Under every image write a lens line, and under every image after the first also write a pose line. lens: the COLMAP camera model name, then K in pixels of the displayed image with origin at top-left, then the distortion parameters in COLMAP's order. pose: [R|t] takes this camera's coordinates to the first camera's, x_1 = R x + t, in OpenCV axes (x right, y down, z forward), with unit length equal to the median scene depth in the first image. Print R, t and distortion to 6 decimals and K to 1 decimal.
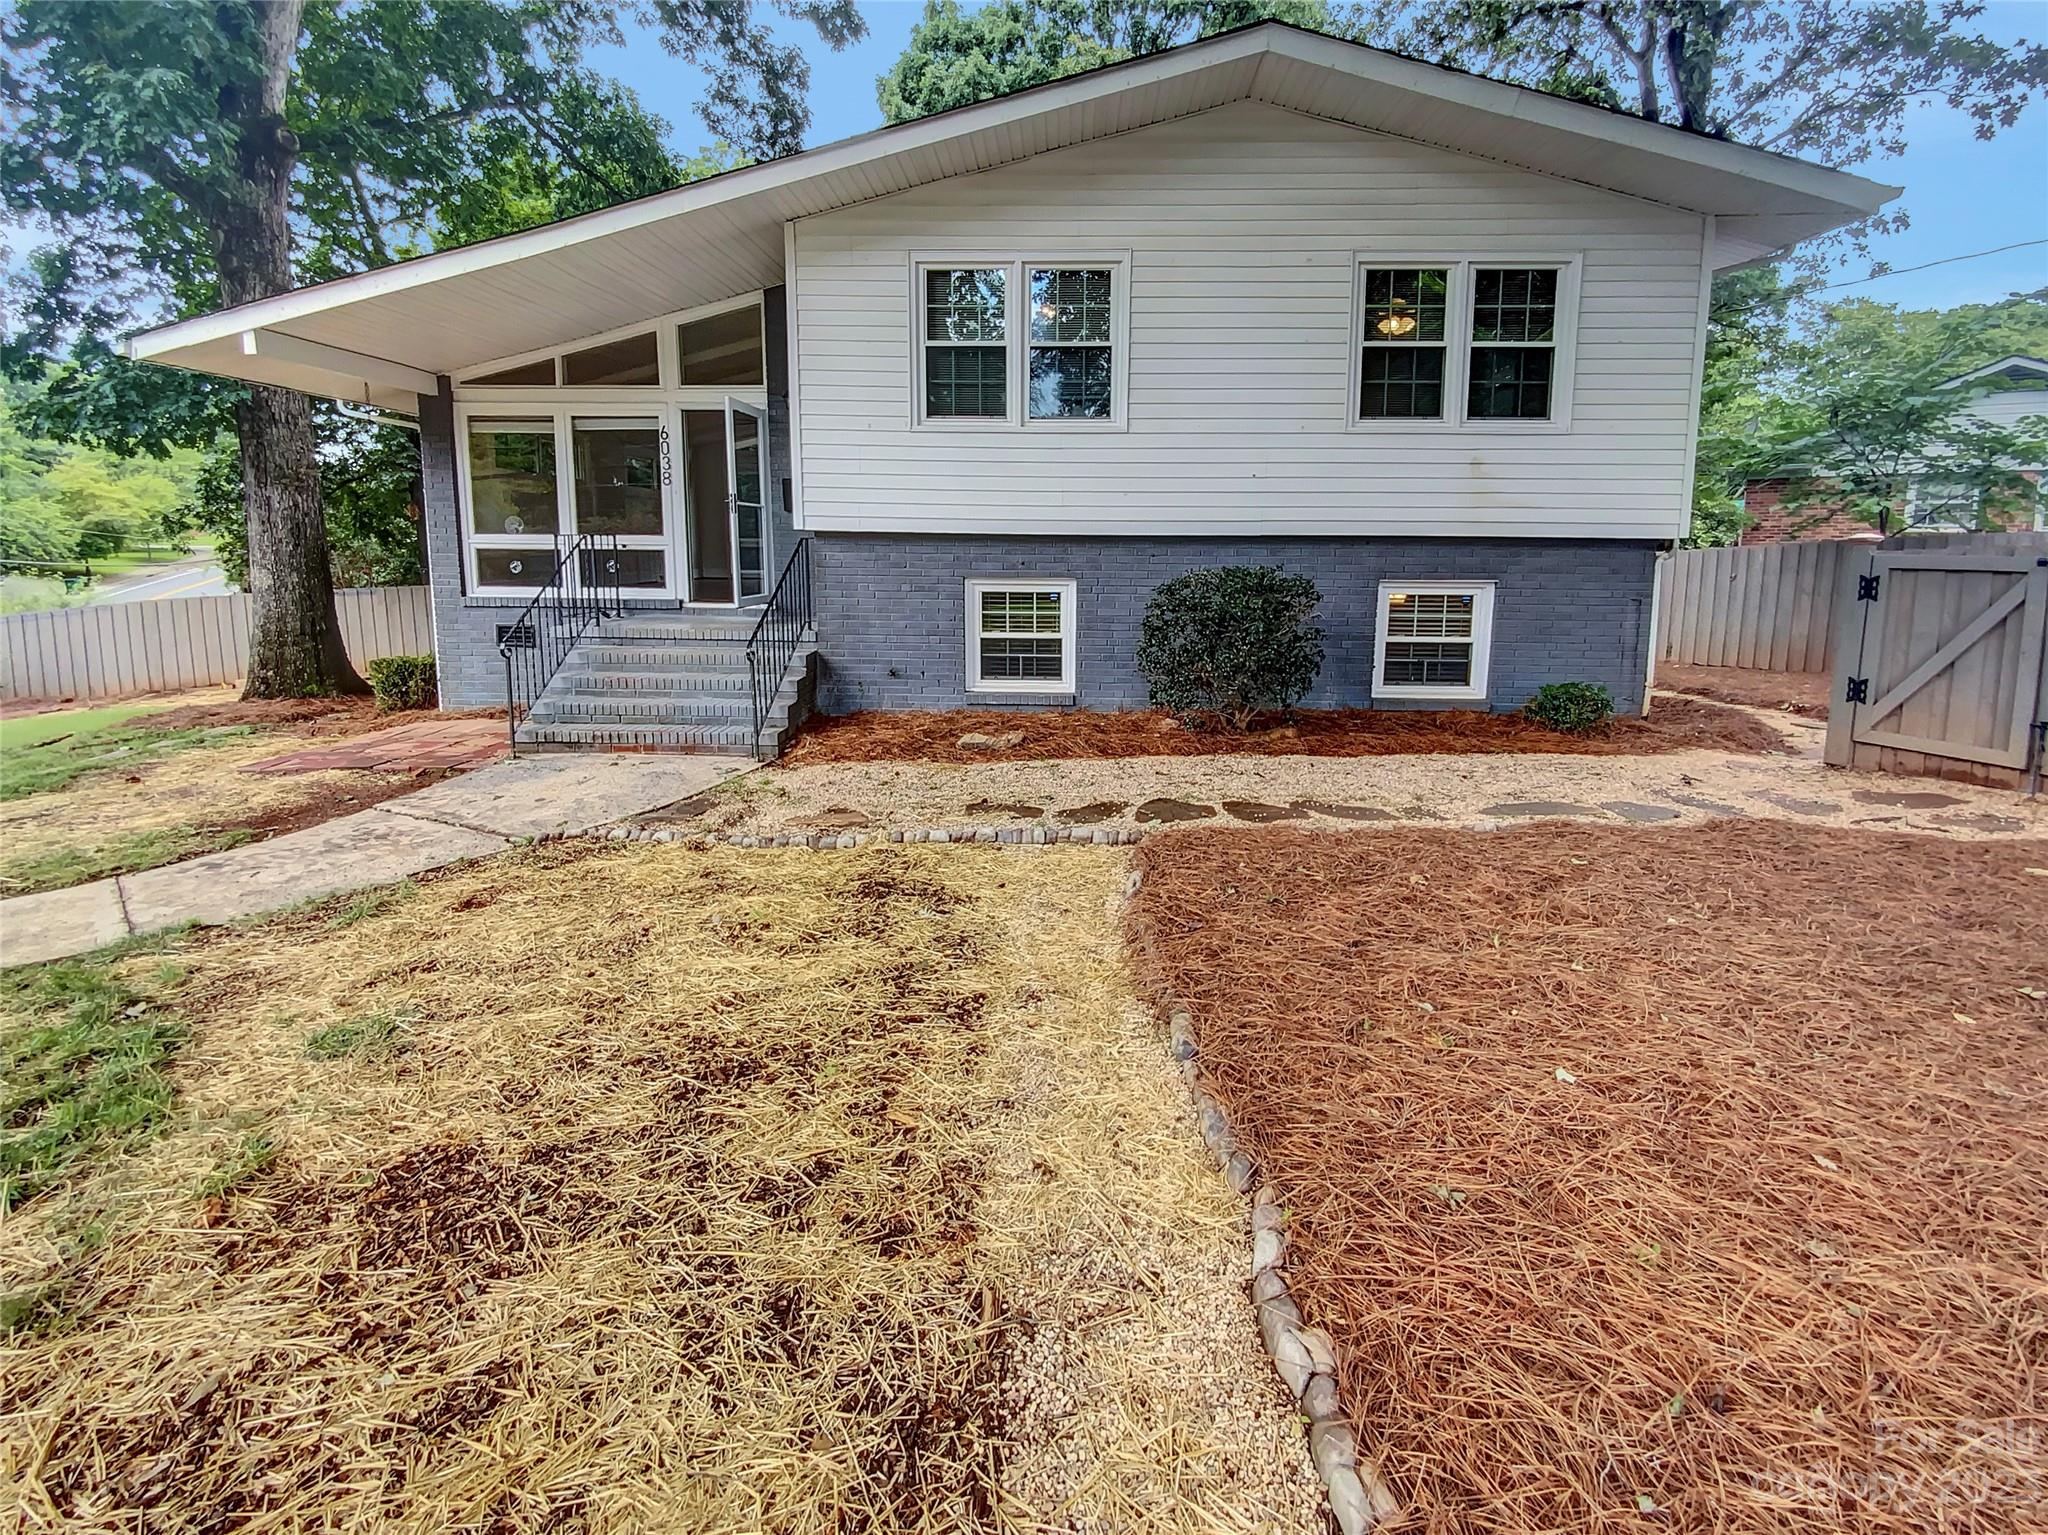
lens RADIAL K [[808.1, 0, 1025.2], [0, 808.1, 767.3], [0, 0, 1]] dist [0.001428, -0.000141]
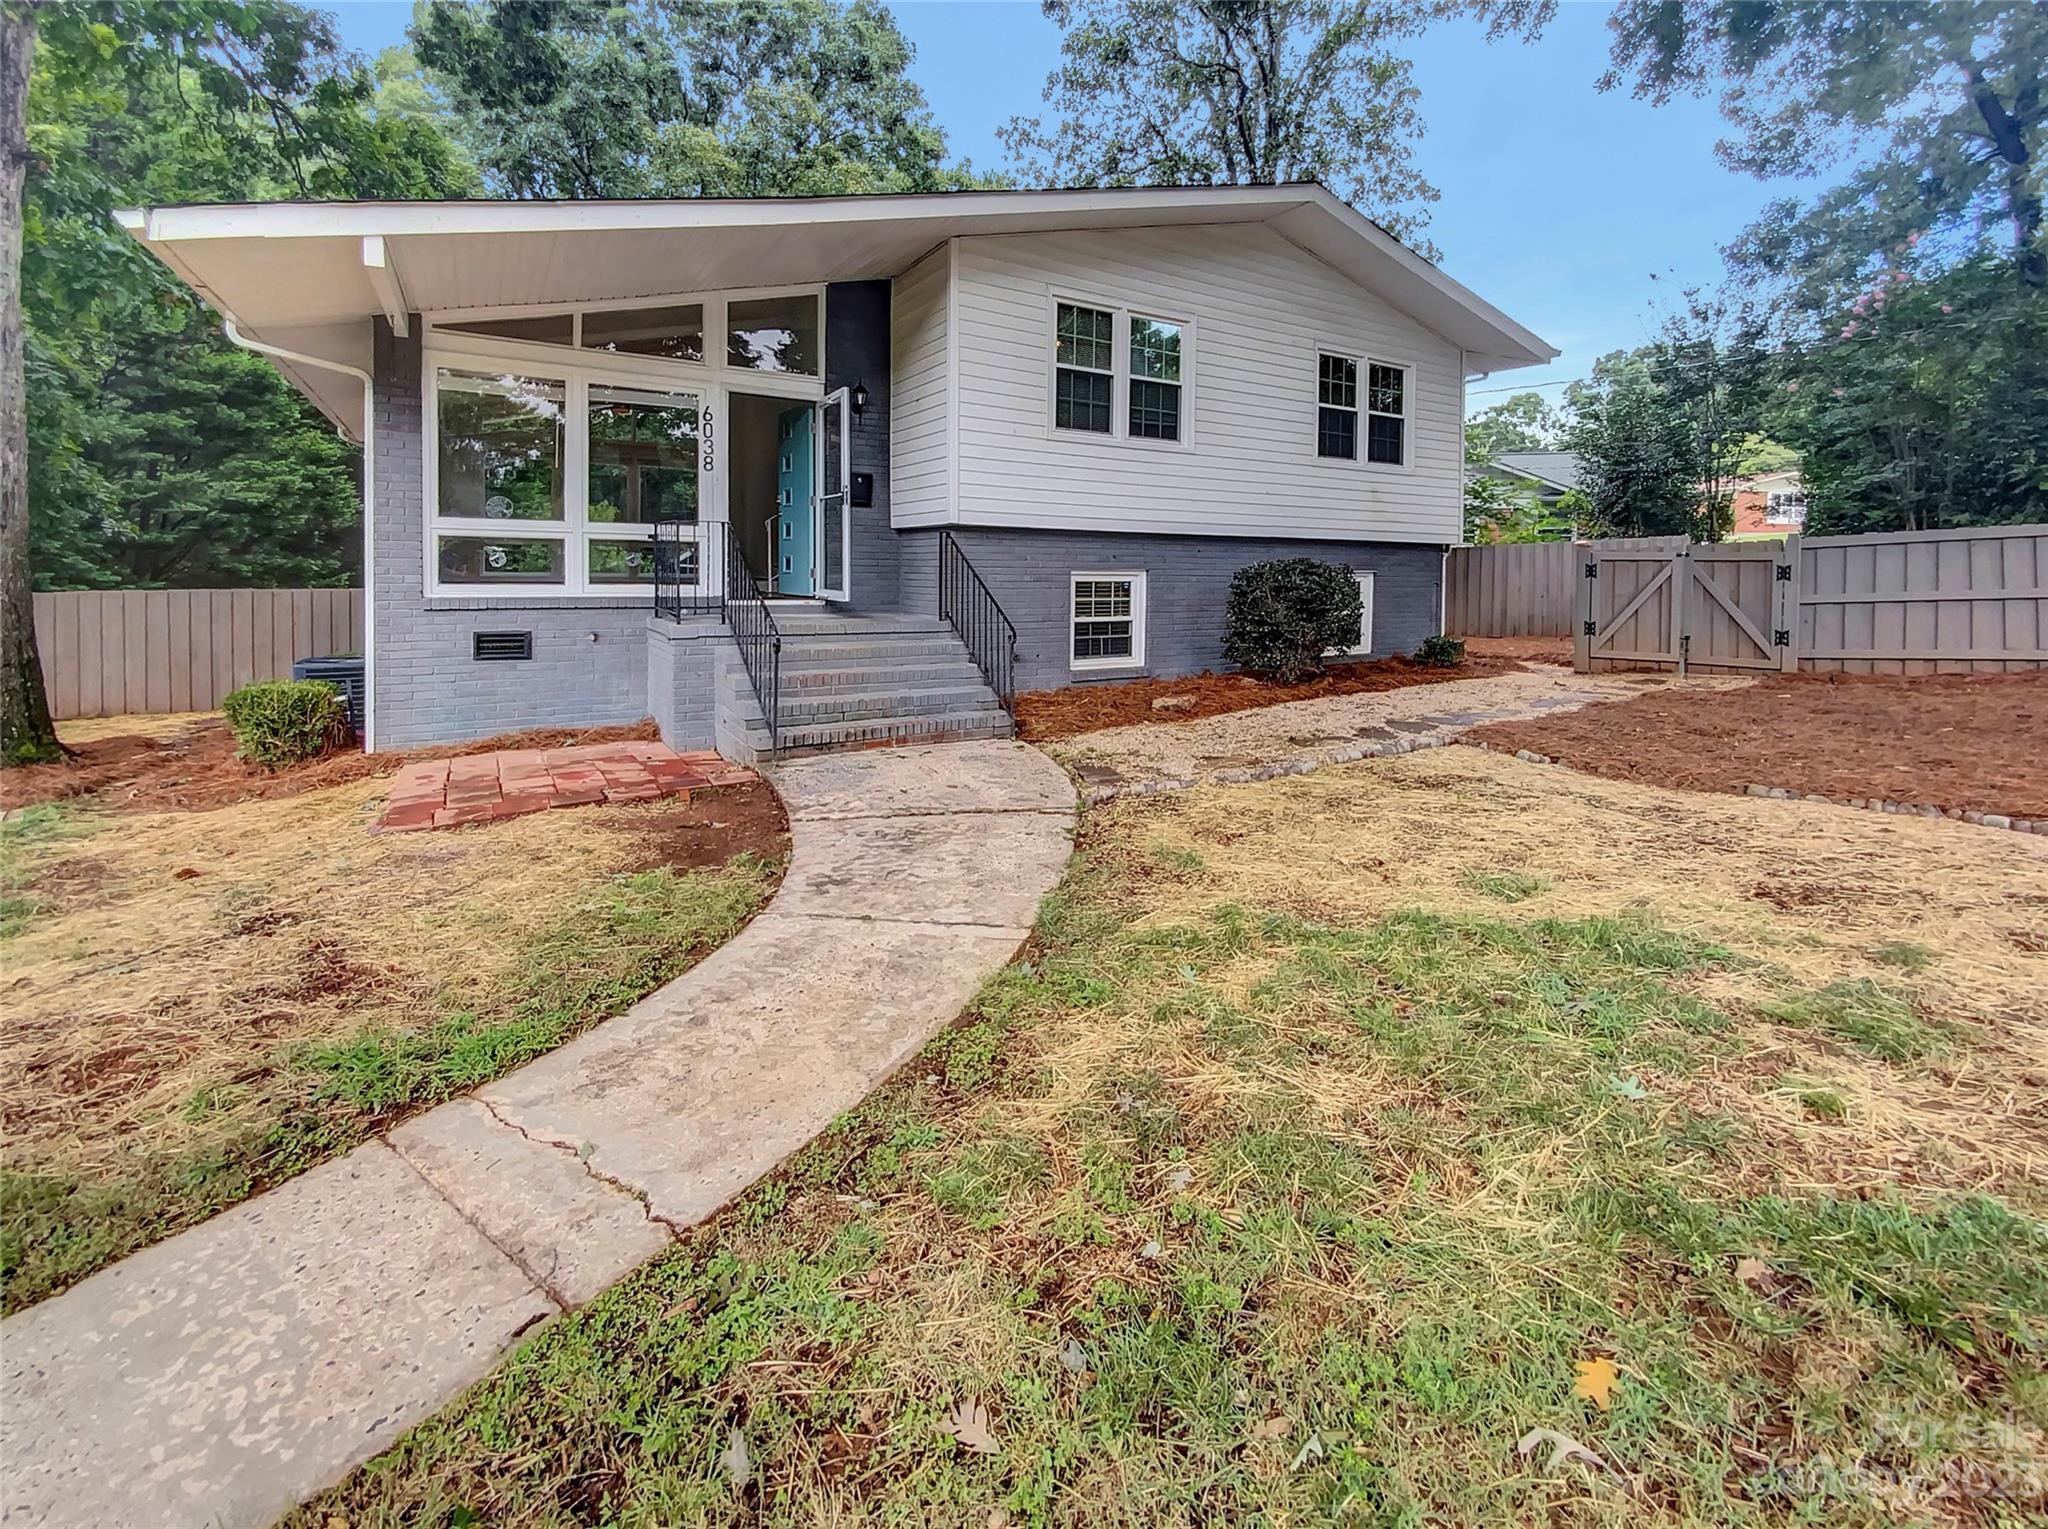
lens RADIAL K [[863.5, 0, 1029.2], [0, 863.5, 762.6], [0, 0, 1]] dist [-0.003988, -0.000170]
pose [[0.841680, -0.121989, 0.526017, -0.774616], [0.125773, 0.991643, 0.028722, -0.007070], [-0.525125, 0.041984, 0.849989, 0.005156]]
